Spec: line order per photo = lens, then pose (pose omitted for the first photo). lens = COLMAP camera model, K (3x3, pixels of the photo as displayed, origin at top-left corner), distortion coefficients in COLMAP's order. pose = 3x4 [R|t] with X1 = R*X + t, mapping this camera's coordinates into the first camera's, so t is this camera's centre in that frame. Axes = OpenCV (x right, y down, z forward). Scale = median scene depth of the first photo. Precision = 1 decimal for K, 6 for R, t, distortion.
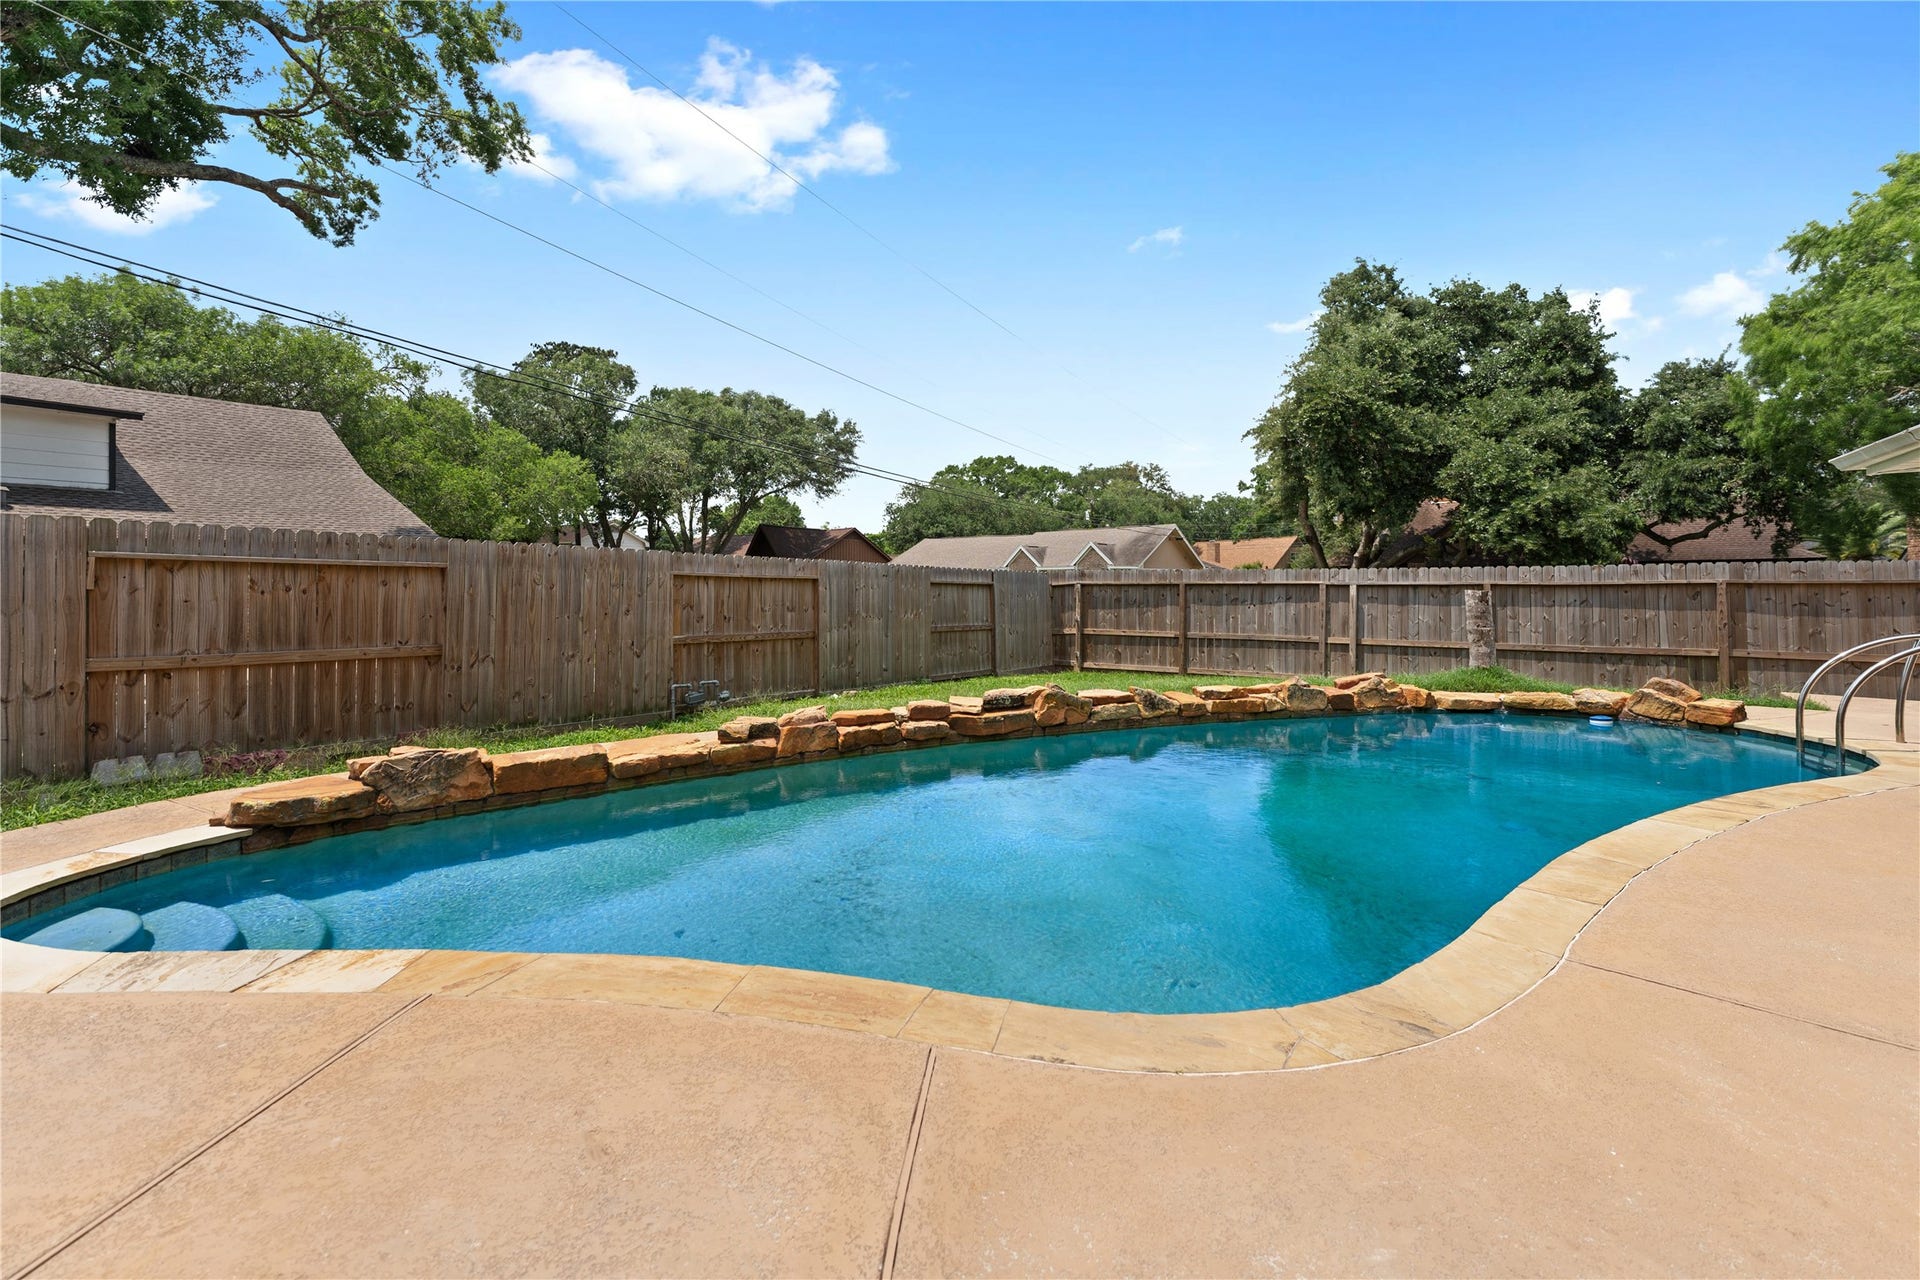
lens RADIAL K [[862.3, 0, 961.6], [0, 862.3, 587.5], [0, 0, 1]] dist [0.001554, -0.000251]
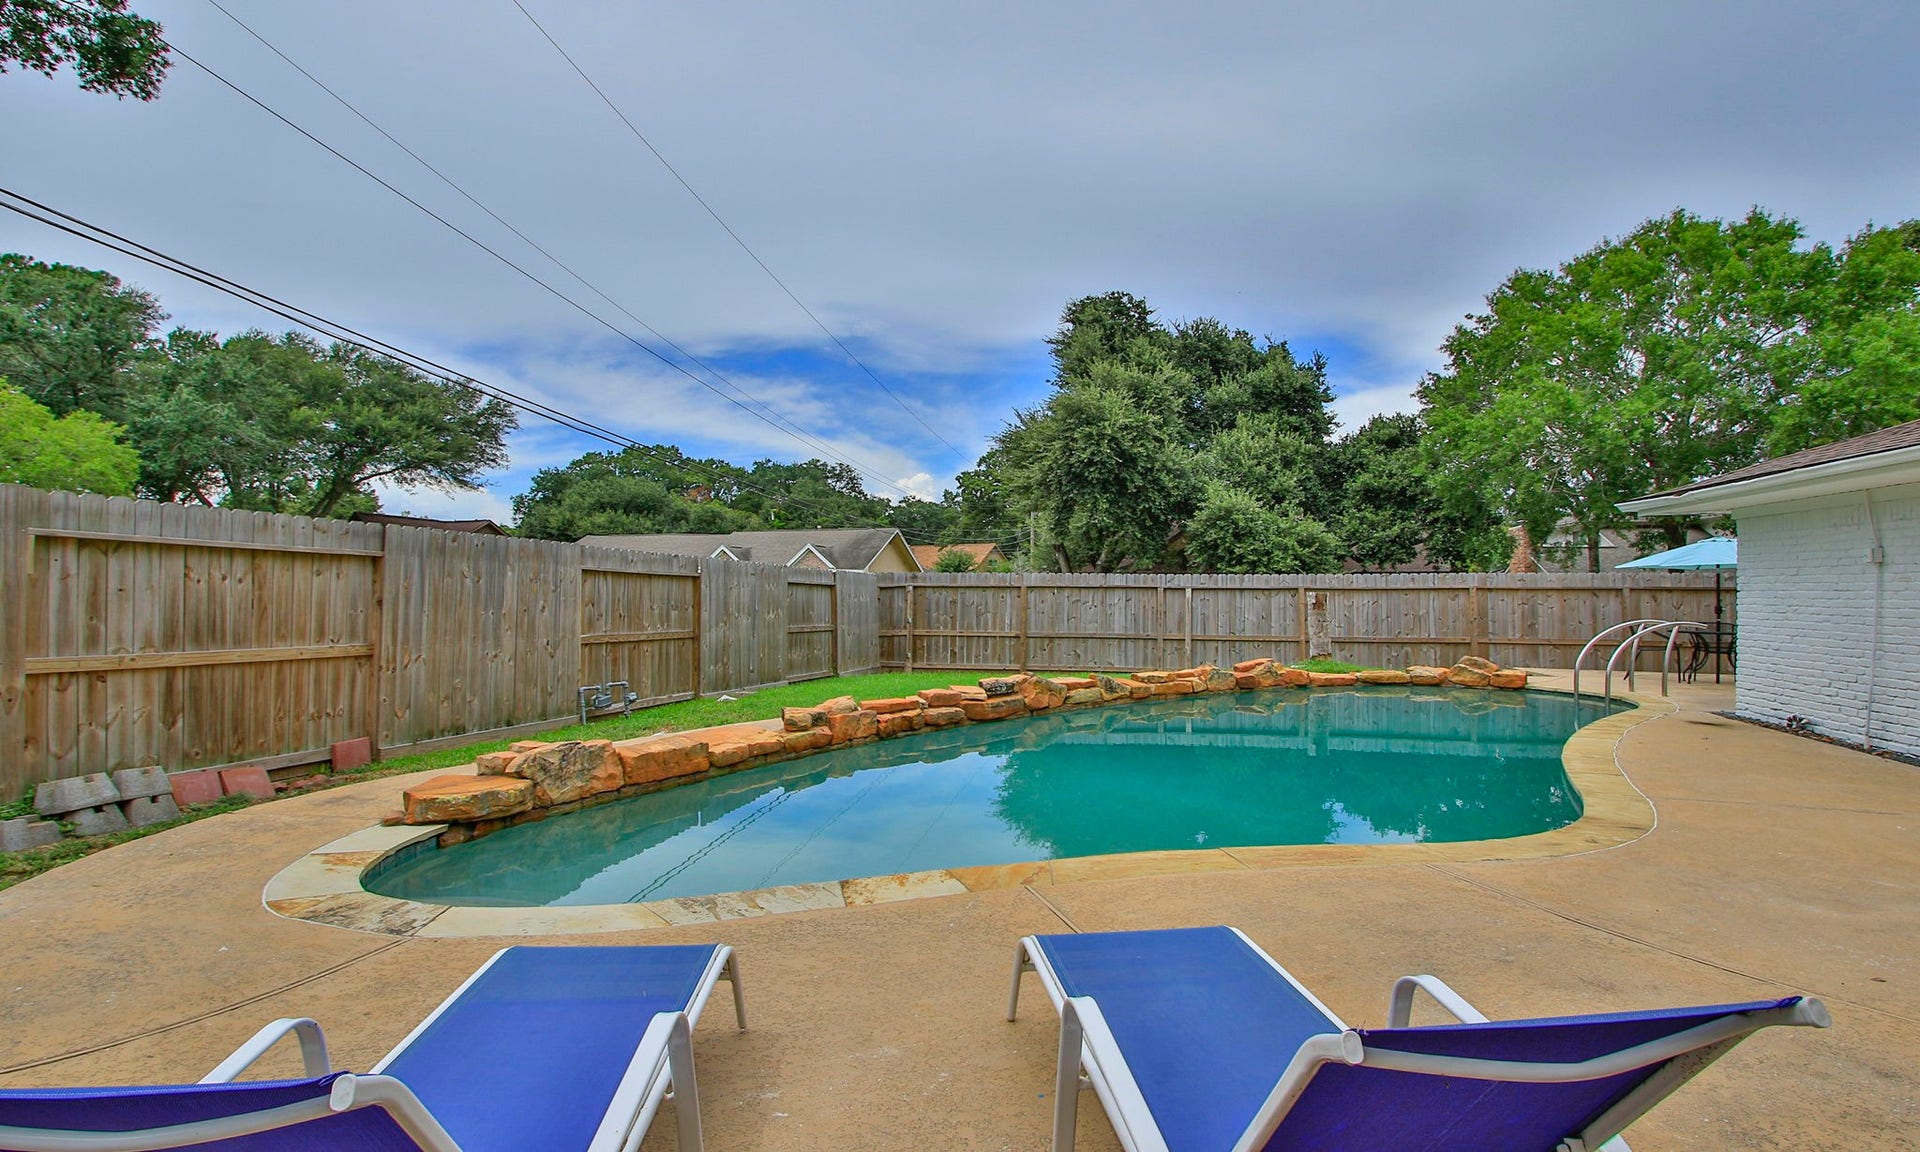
lens RADIAL K [[914.5, 0, 960.0], [0, 914.5, 576.0], [0, 0, 1]] dist [-0.001723, 0.000227]
pose [[0.946253, 0.013863, 0.323131, -0.351485], [-0.008255, 0.999791, -0.018721, 0.010314], [-0.323323, 0.015047, 0.946169, -0.085089]]
